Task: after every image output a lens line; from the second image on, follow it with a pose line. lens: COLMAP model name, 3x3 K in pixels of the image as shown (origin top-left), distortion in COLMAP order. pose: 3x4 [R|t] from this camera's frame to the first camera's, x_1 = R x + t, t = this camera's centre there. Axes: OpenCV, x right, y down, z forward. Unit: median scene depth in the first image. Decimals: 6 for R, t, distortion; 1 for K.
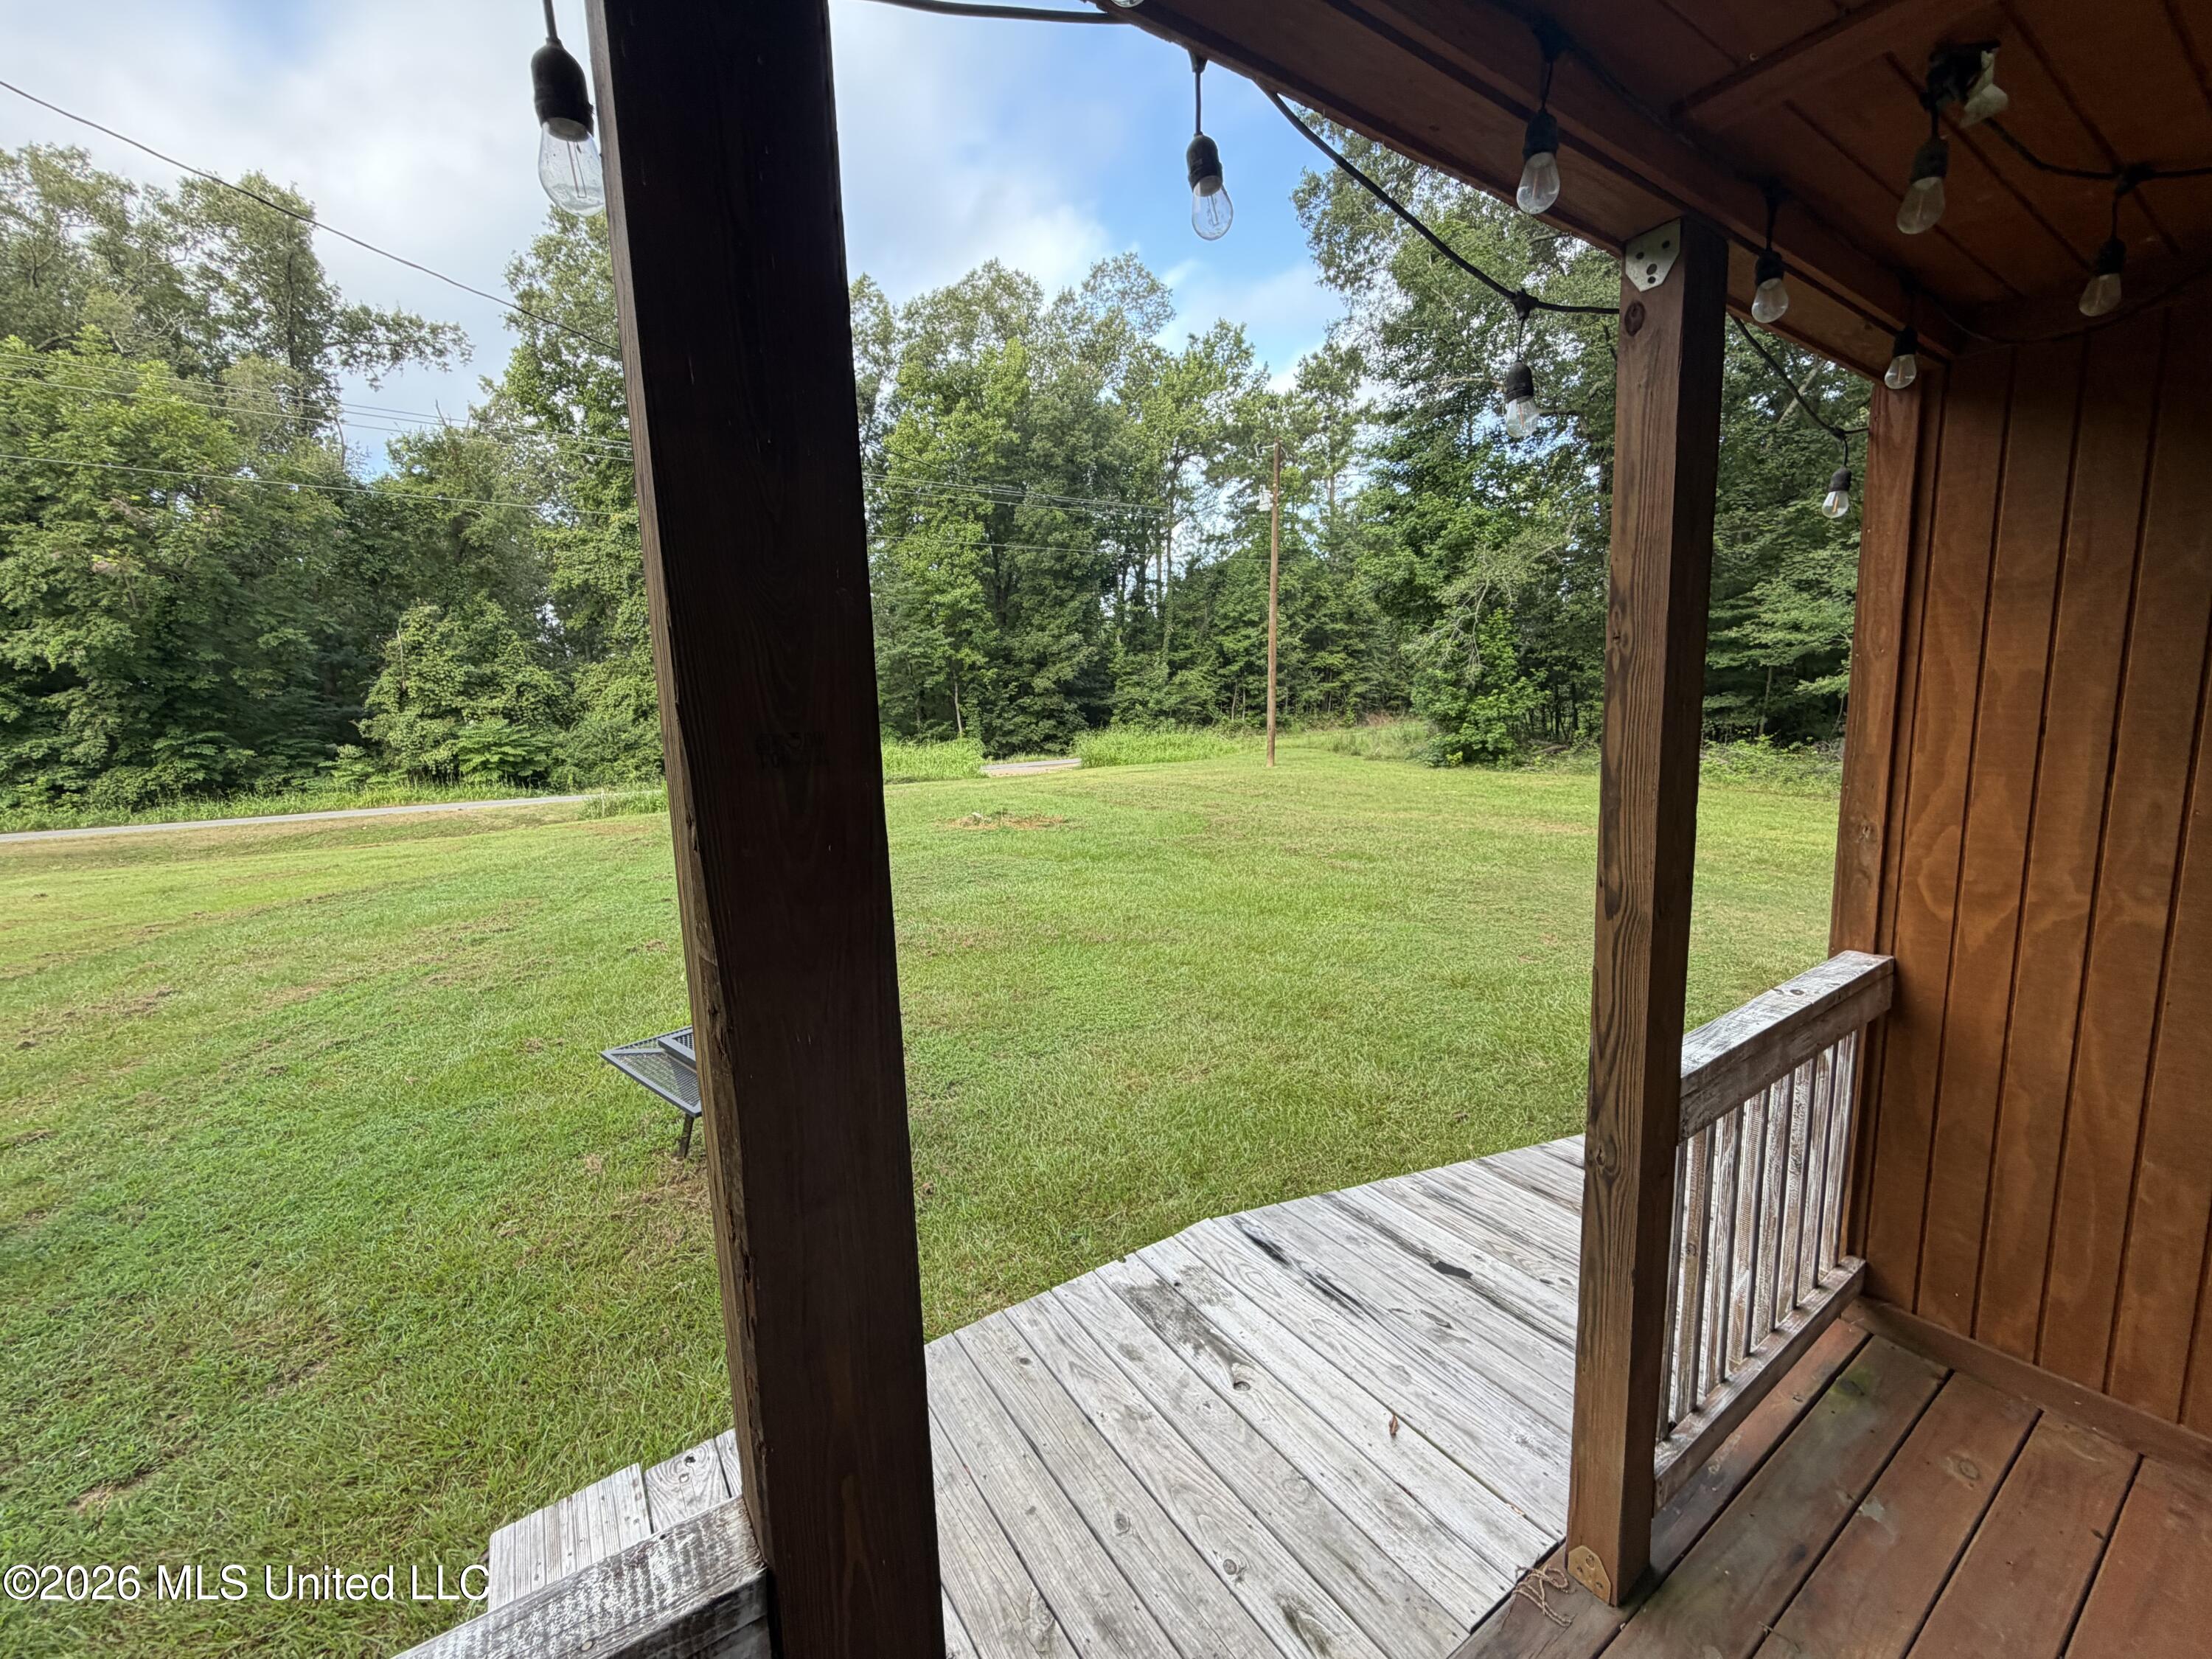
lens RADIAL K [[878.0, 0, 1100.4], [0, 878.0, 830.4], [0, 0, 1]] dist [-0.000815, -0.000112]
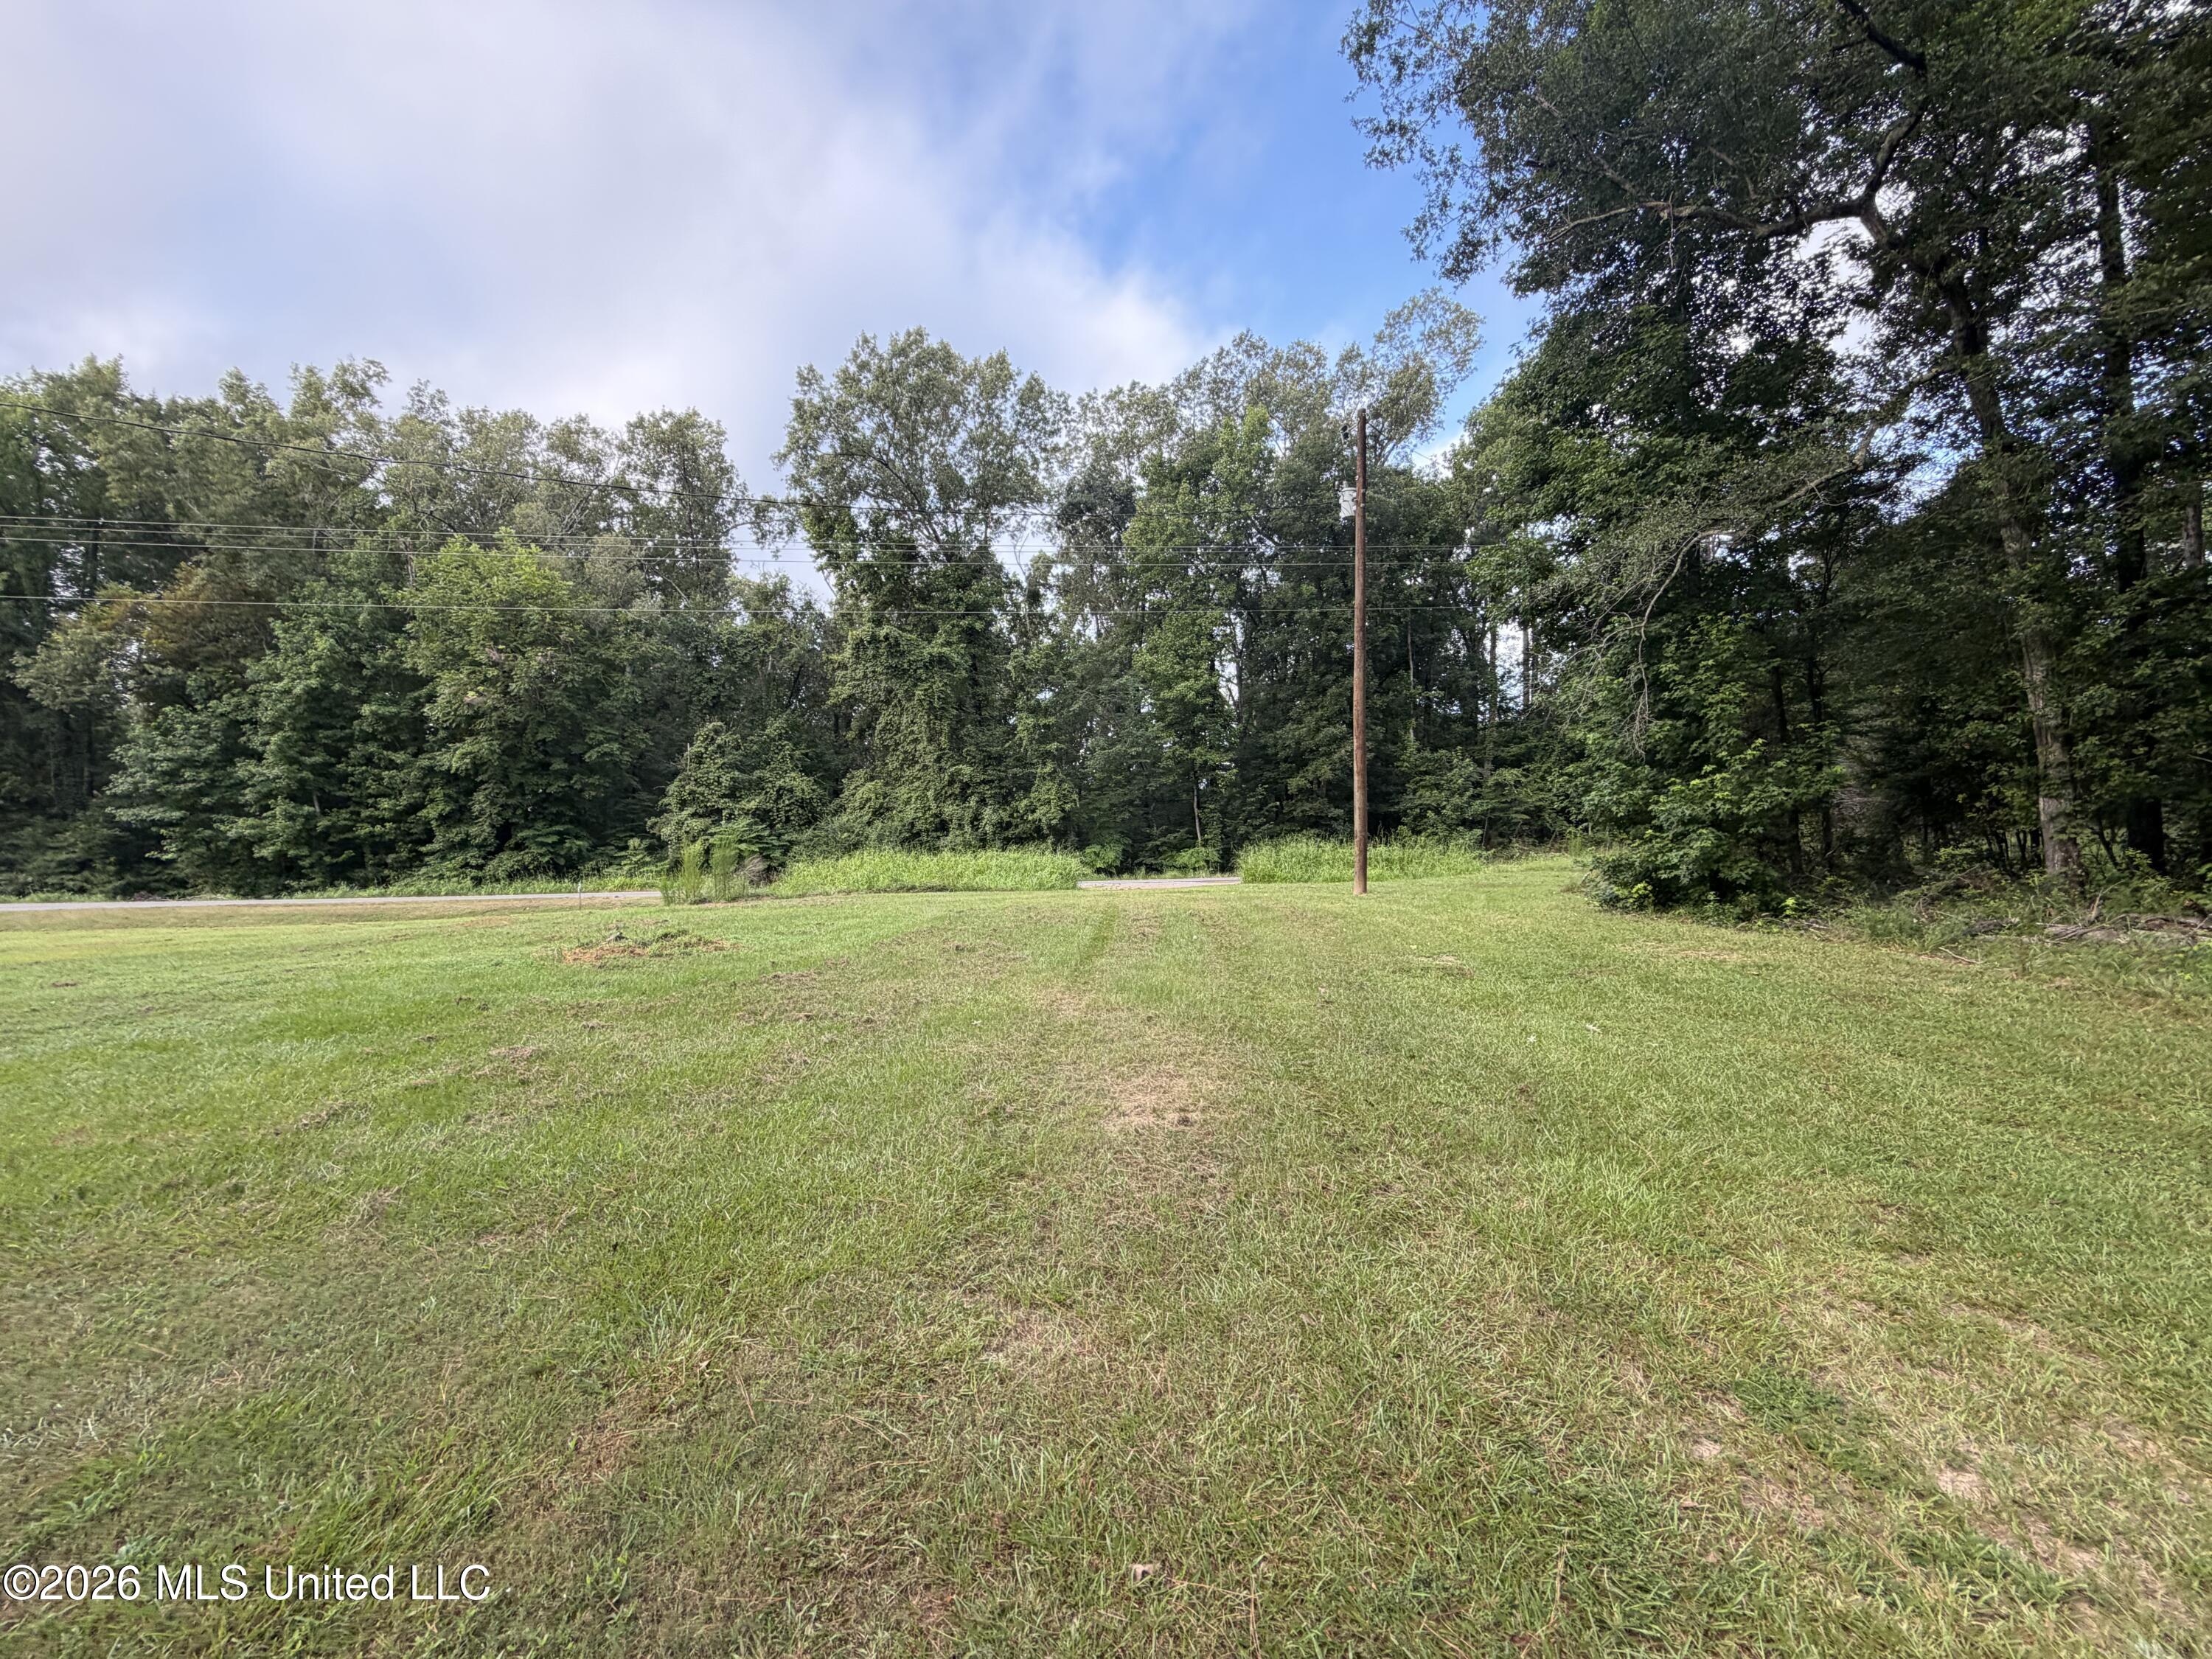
lens RADIAL K [[878.0, 0, 1110.0], [0, 878.0, 824.4], [0, 0, 1]] dist [-0.000815, -0.000112]
pose [[0.870450, 0.011127, -0.492132, 0.266890], [-0.077827, 0.990281, -0.115264, -0.026555], [0.486066, 0.138633, 0.862856, 0.261830]]
